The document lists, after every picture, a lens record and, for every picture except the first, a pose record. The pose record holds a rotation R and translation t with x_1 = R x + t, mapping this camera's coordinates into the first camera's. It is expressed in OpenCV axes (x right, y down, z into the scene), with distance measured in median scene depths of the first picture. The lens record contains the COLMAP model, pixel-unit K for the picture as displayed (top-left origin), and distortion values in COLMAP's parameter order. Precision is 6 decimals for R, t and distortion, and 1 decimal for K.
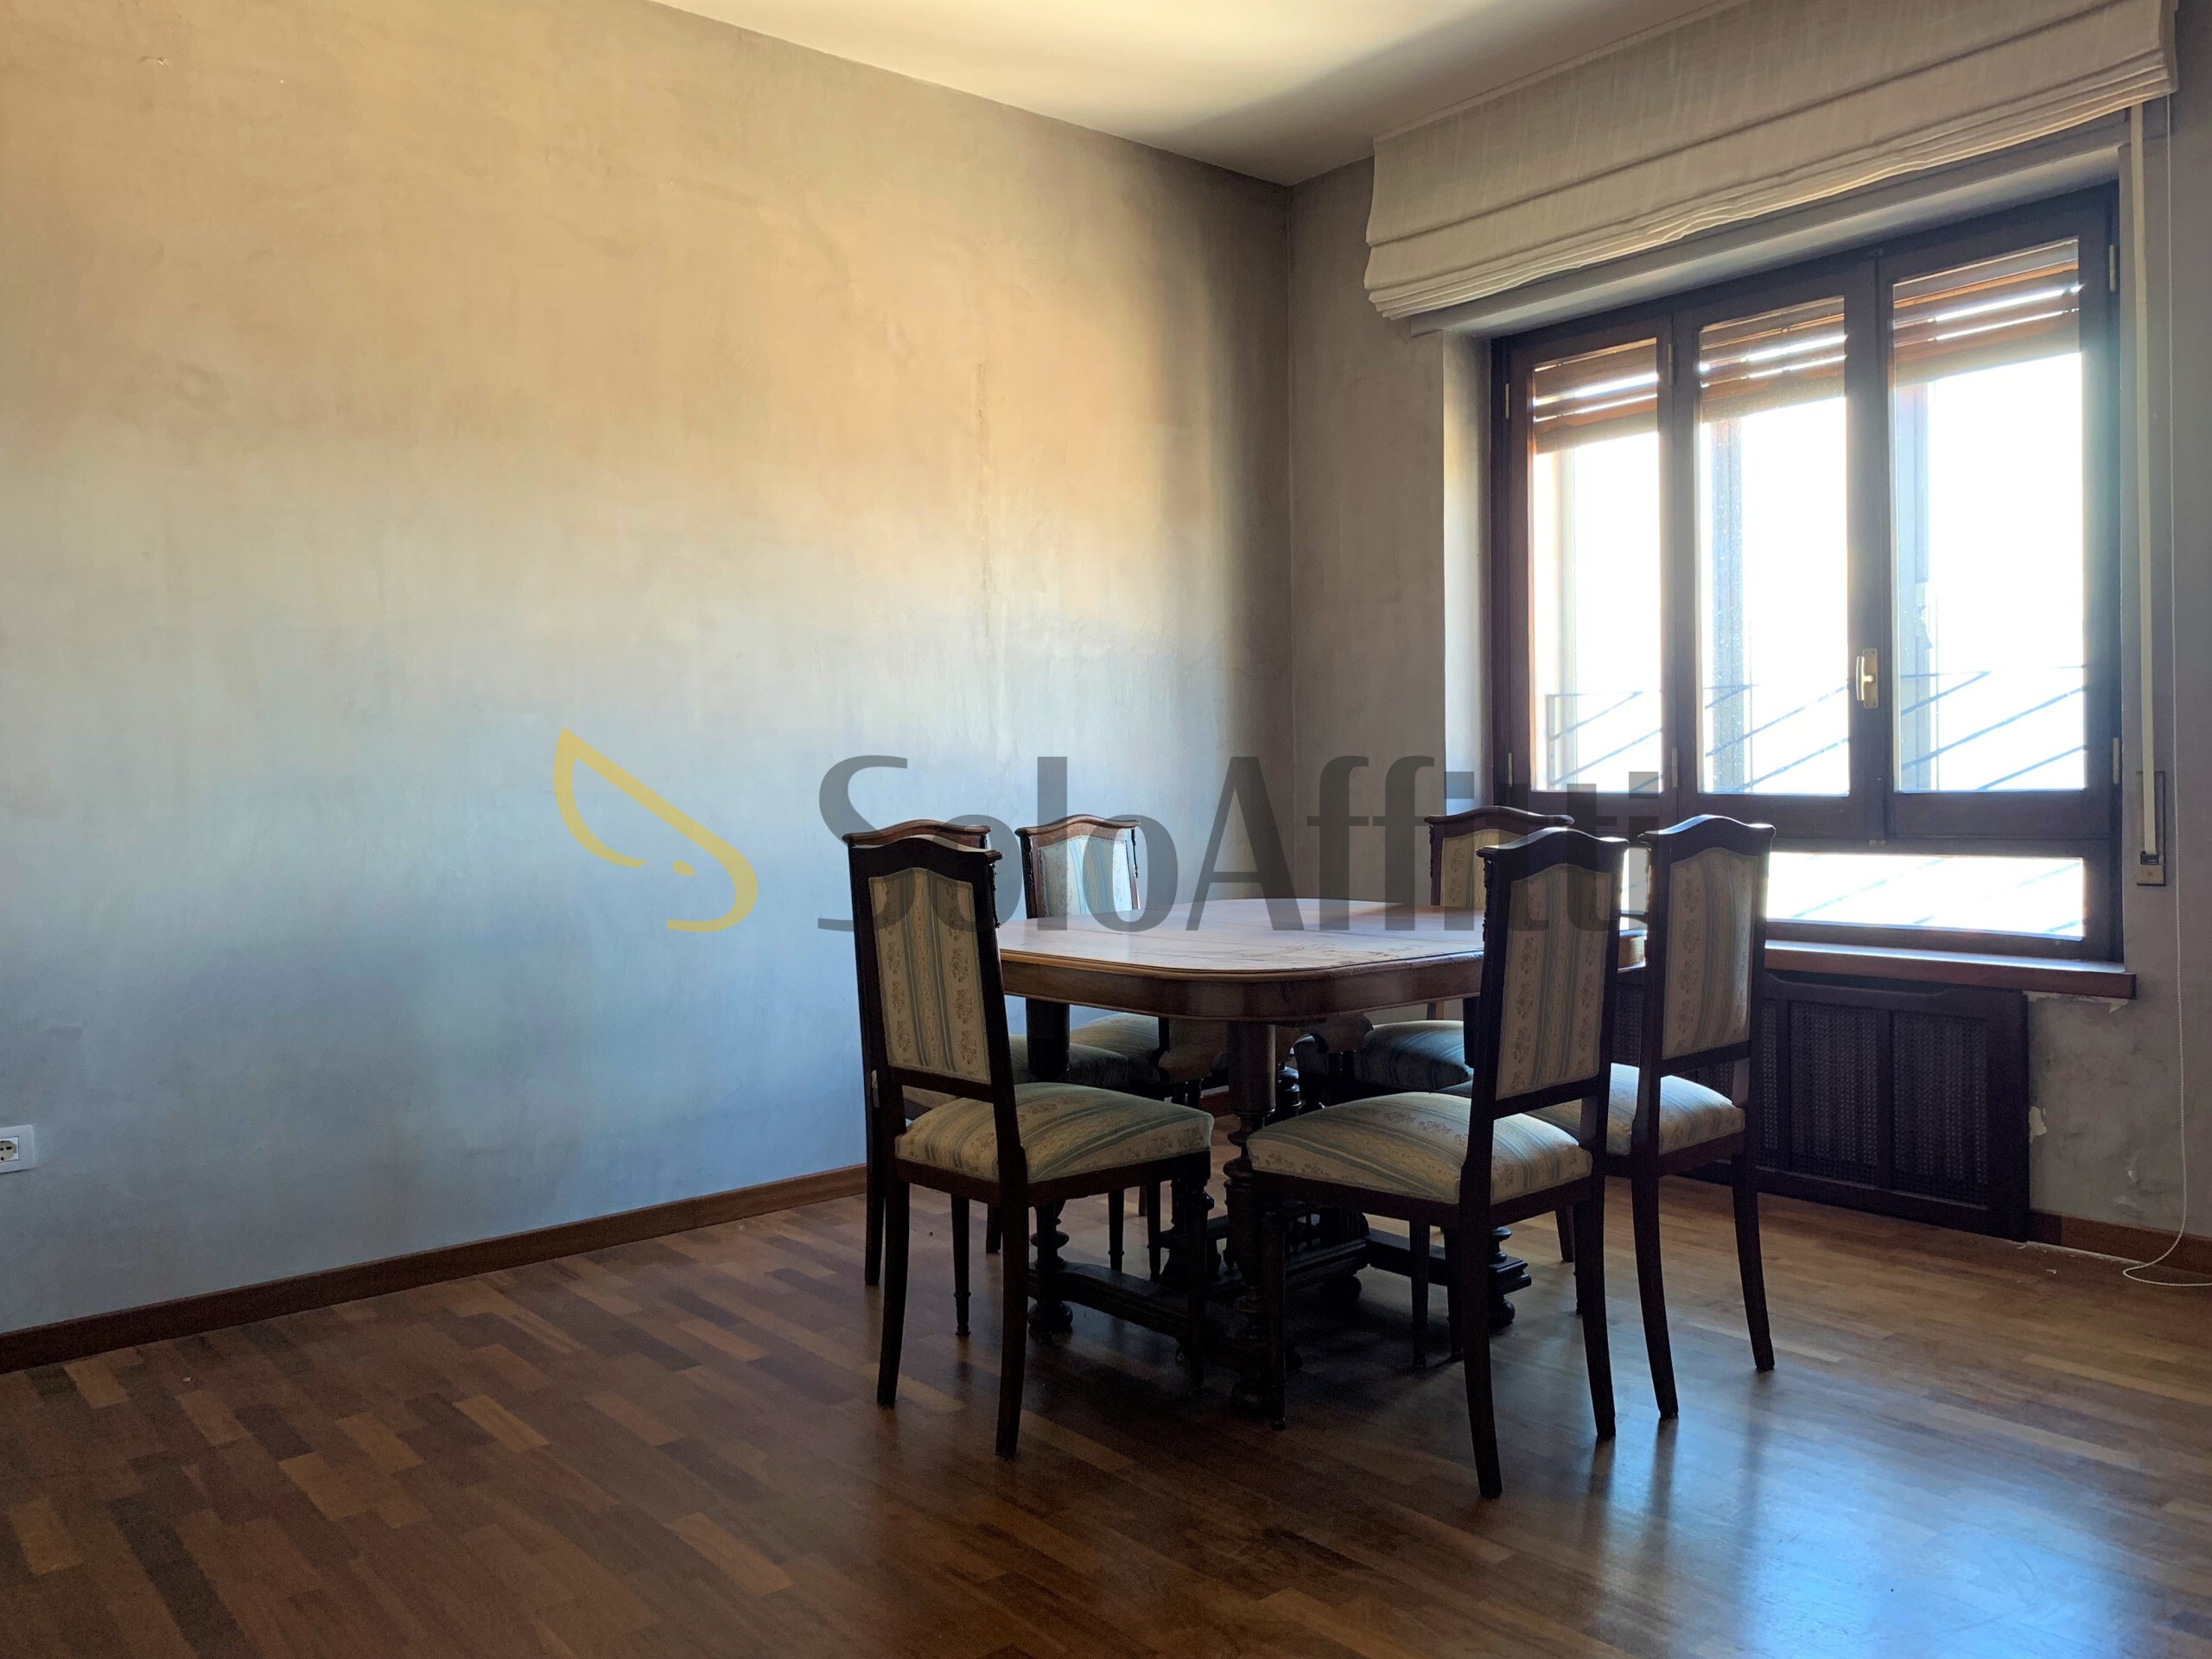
lens RADIAL K [[1722.1, 0, 1106.0], [0, 1722.1, 829.5], [0, 0, 1]] dist [-0.003440, -0.004844]
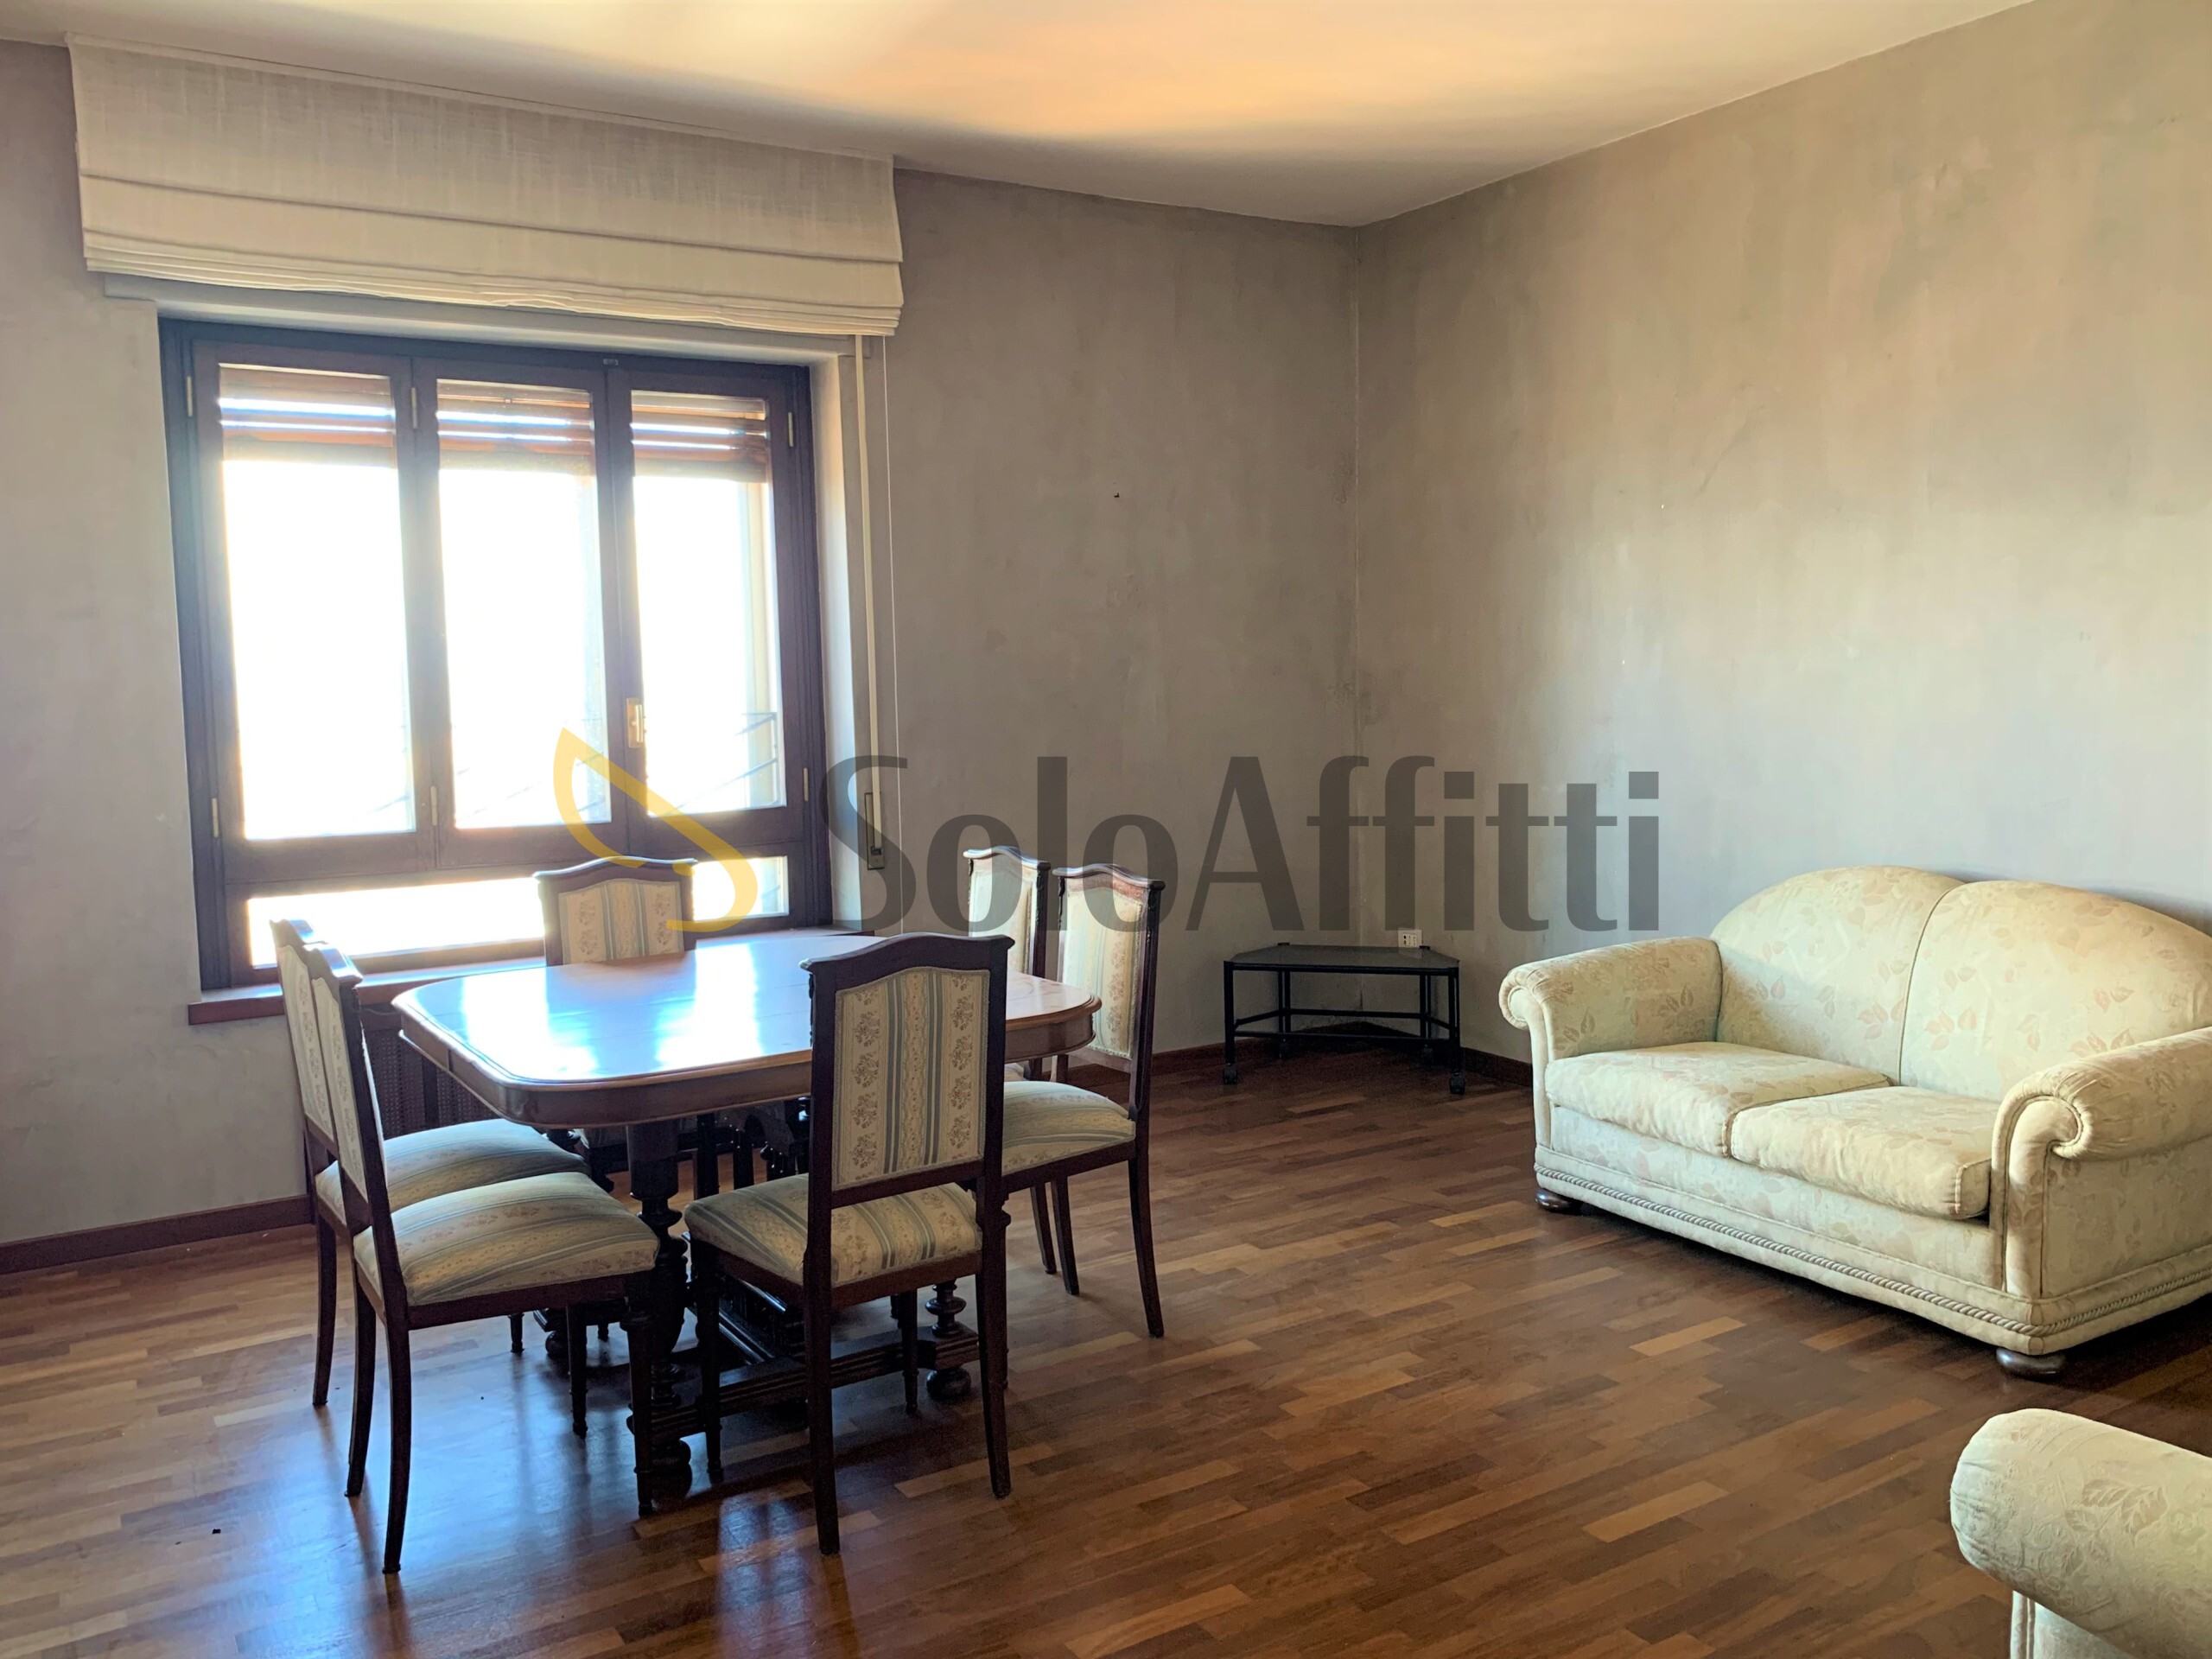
lens RADIAL K [[1722.1, 0, 1106.0], [0, 1722.1, 829.5], [0, 0, 1]] dist [-0.003440, -0.004844]
pose [[0.142576, -0.077401, 0.986753, -0.736897], [0.048999, 0.996267, 0.071067, -0.083923], [-0.988570, 0.038218, 0.145836, 0.523236]]
